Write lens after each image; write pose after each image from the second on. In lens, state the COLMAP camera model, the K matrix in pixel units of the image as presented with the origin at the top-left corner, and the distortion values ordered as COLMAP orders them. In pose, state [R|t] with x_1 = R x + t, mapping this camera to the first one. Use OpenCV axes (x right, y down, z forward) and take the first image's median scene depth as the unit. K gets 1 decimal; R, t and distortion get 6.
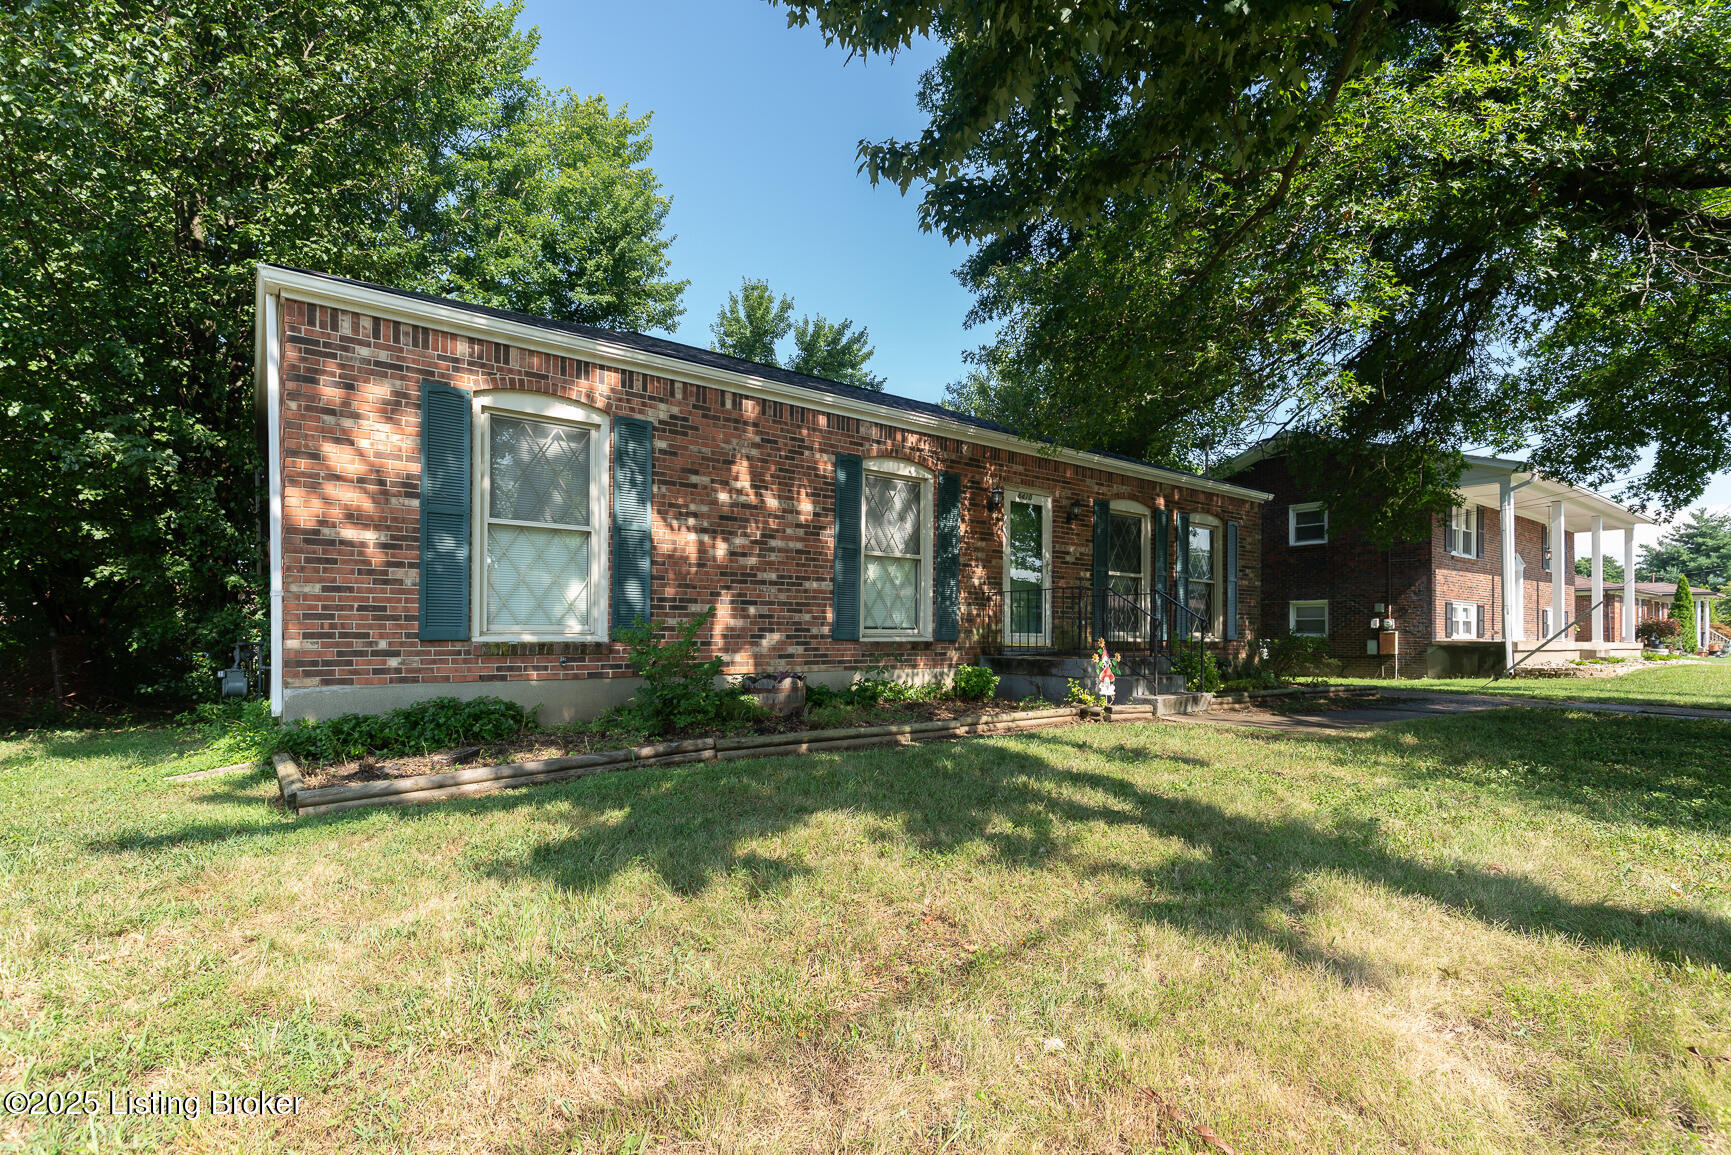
lens RADIAL K [[784.0, 0, 893.1], [0, 784.0, 623.7], [0, 0, 1]] dist [0.011283, -0.002466]
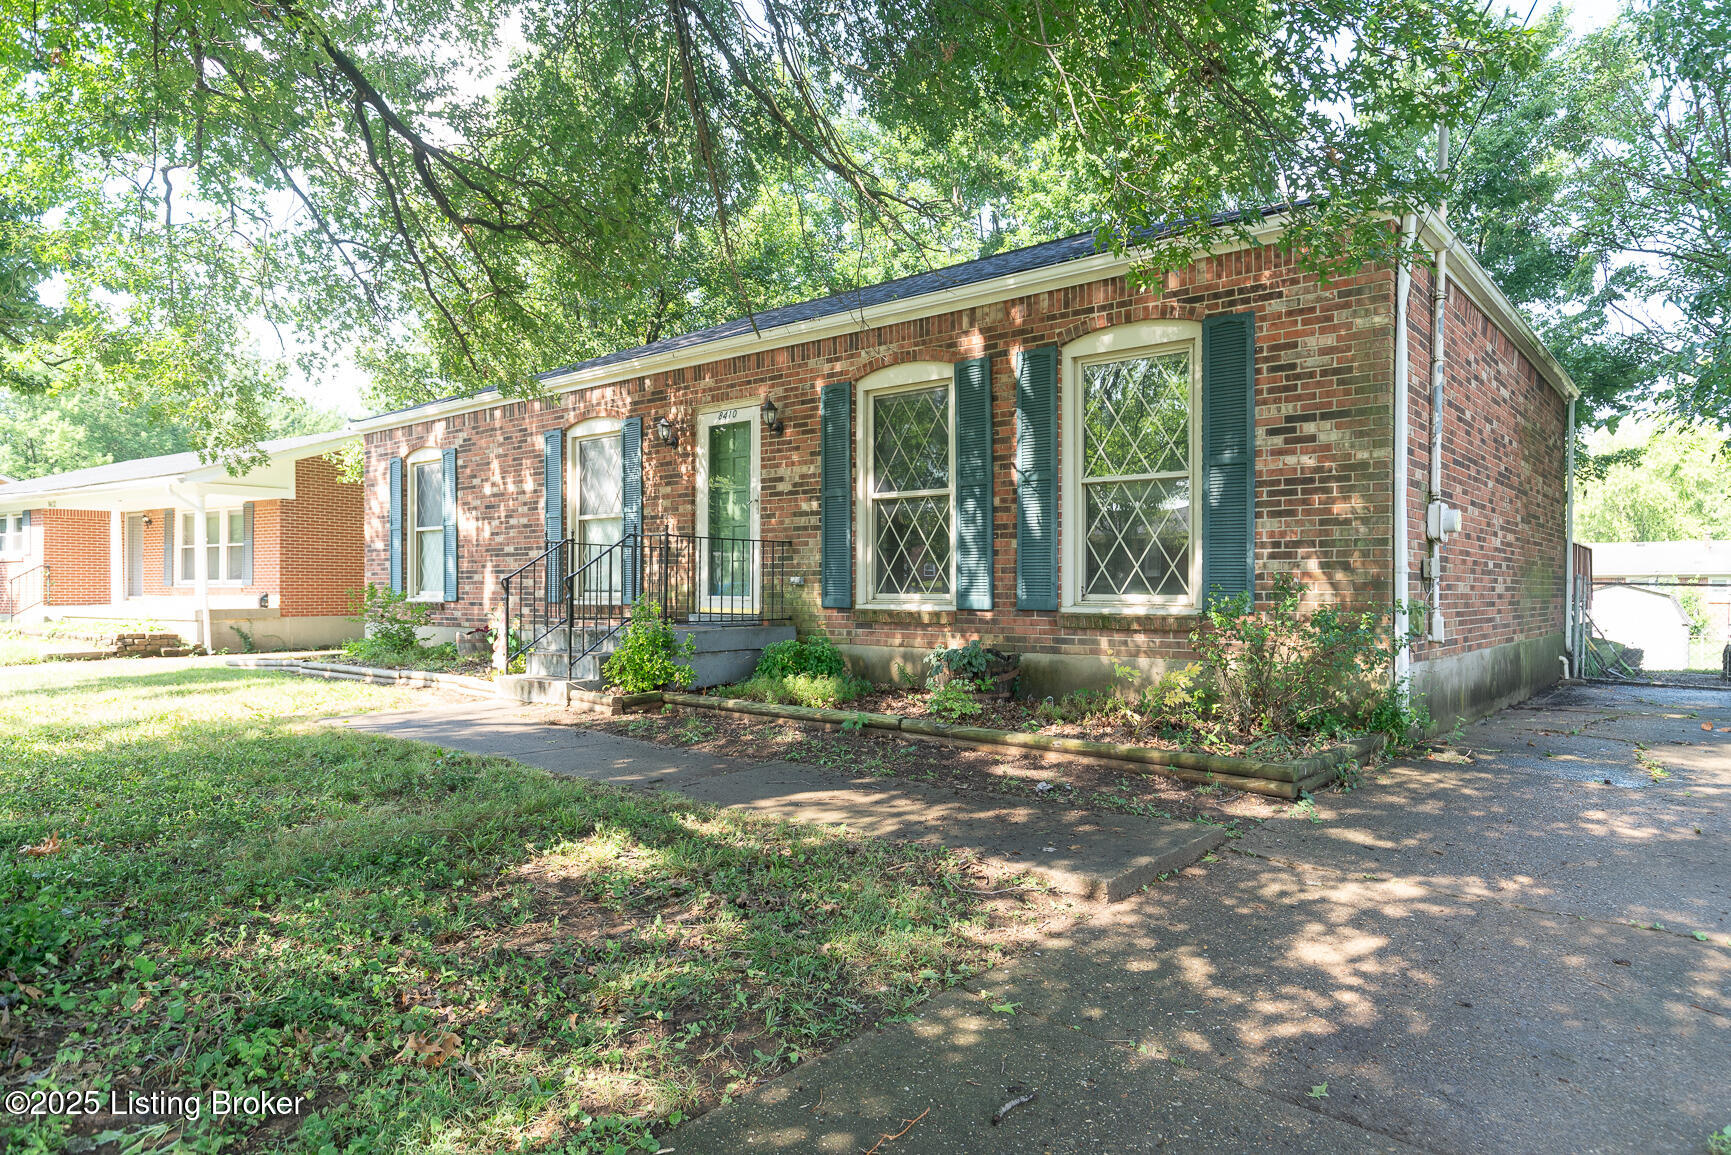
lens RADIAL K [[1046.2, 0, 868.6], [0, 1046.2, 582.5], [0, 0, 1]] dist [0.025577, -0.000928]
pose [[0.202899, -0.020099, -0.978993, 1.573795], [0.003555, 0.999798, -0.019790, 0.025475], [0.979193, 0.000535, 0.202929, 1.245430]]
